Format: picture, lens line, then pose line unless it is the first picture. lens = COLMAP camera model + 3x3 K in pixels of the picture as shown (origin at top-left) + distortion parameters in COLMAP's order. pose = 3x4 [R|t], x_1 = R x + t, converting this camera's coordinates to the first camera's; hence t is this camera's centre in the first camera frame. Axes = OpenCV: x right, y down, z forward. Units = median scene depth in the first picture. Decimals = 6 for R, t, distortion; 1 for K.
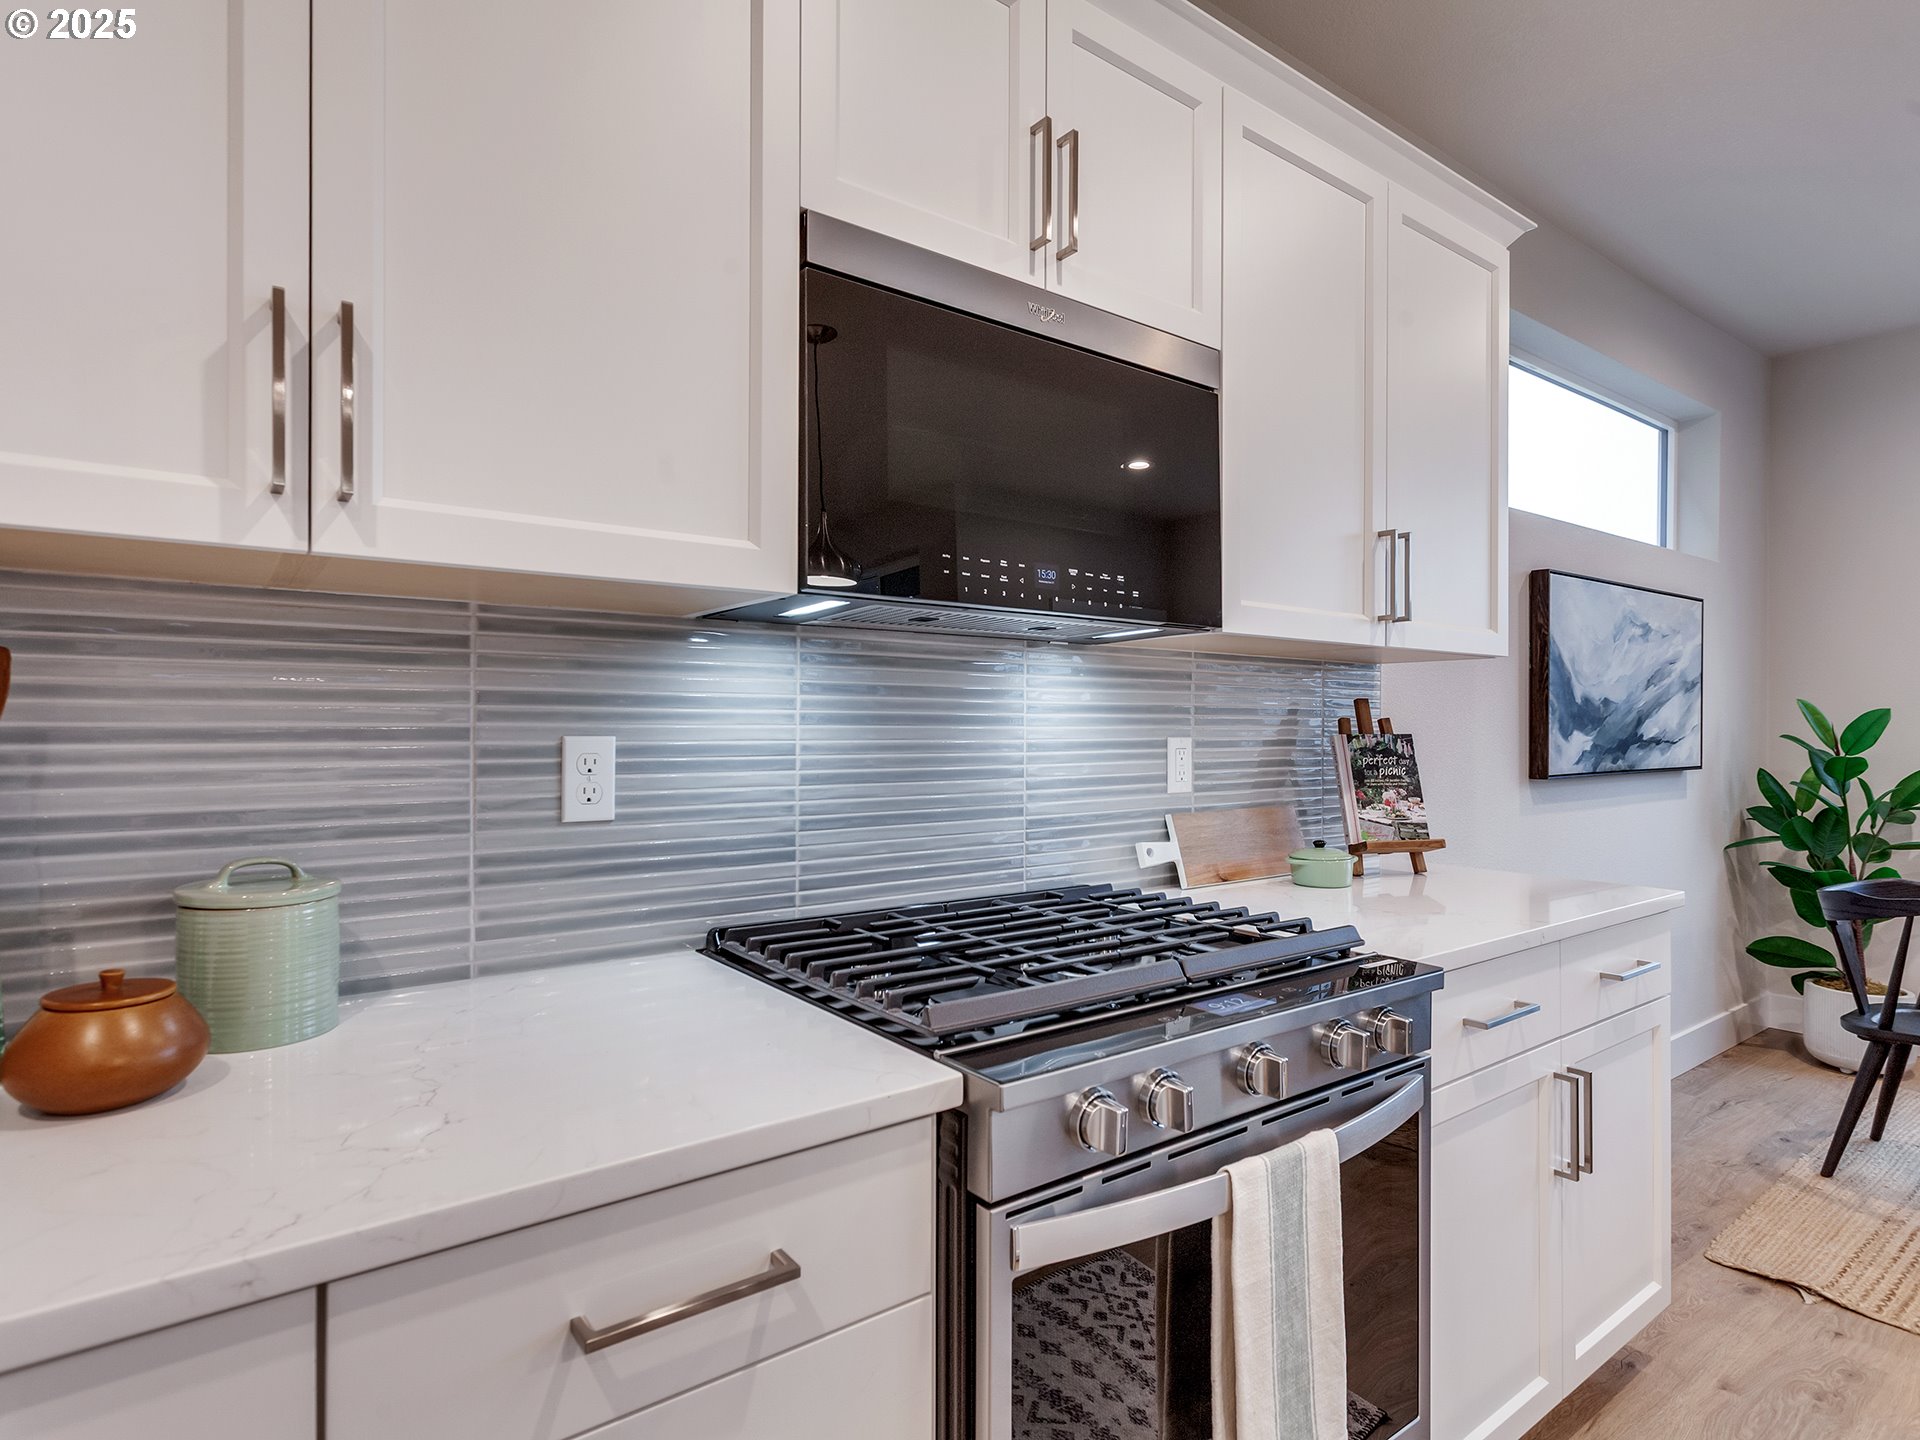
lens RADIAL K [[1066.3, 0, 960.0], [0, 1066.3, 720.0], [0, 0, 1]] dist [-0.000170, -0.000728]
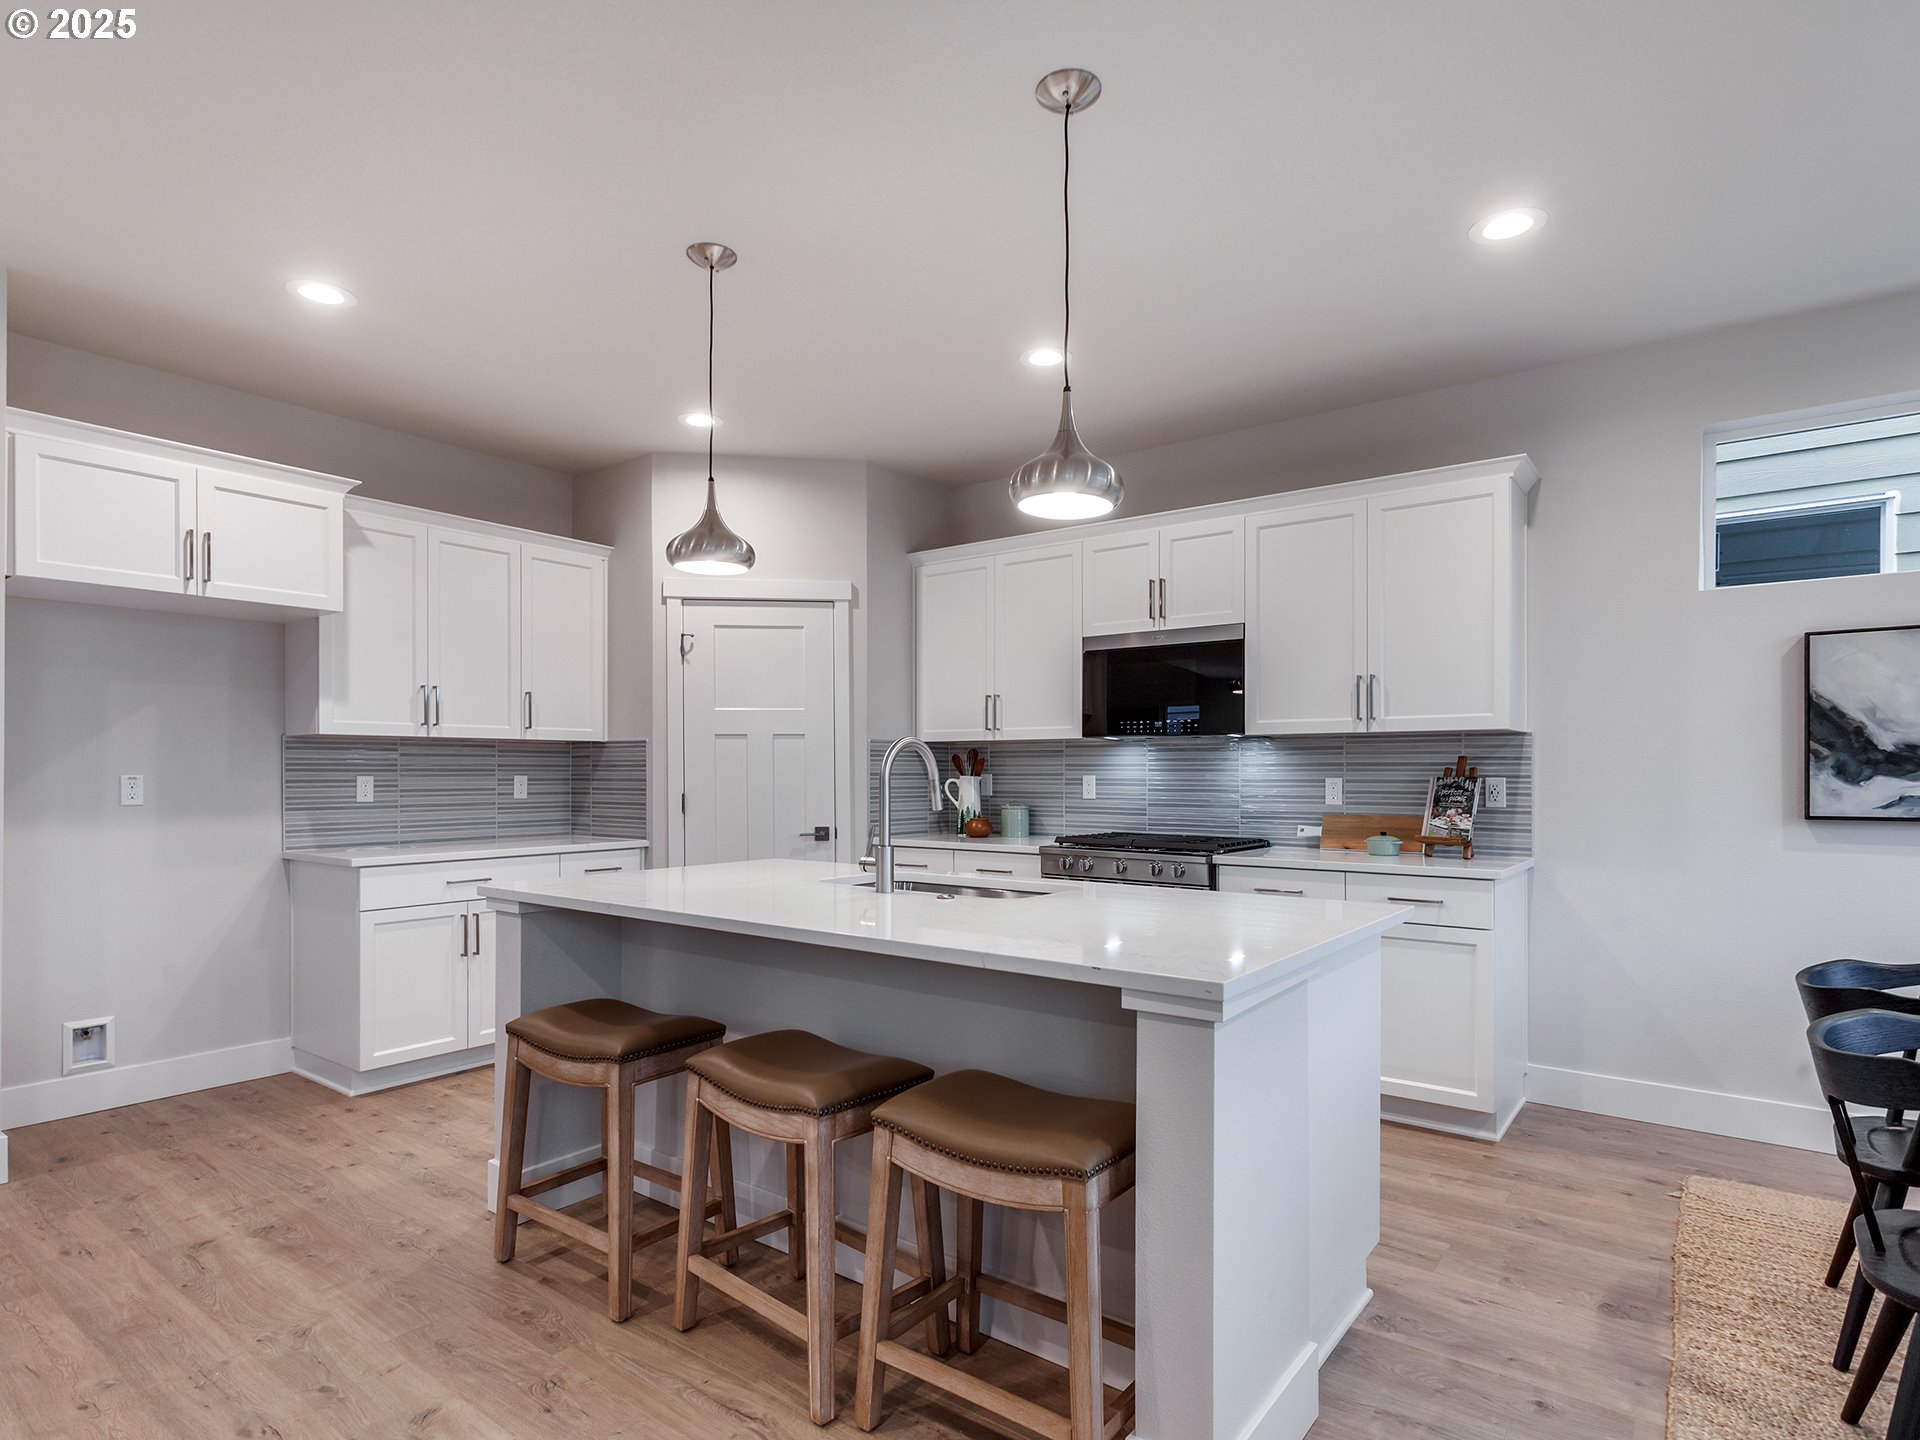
lens RADIAL K [[1021.8, 0, 953.0], [0, 1021.8, 712.0], [0, 0, 1]] dist [0.000989, 0.001320]
pose [[0.251928, -0.054438, -0.966214, 2.016358], [0.010773, 0.998512, -0.053449, -0.013441], [0.967686, 0.003056, 0.252139, -0.228268]]
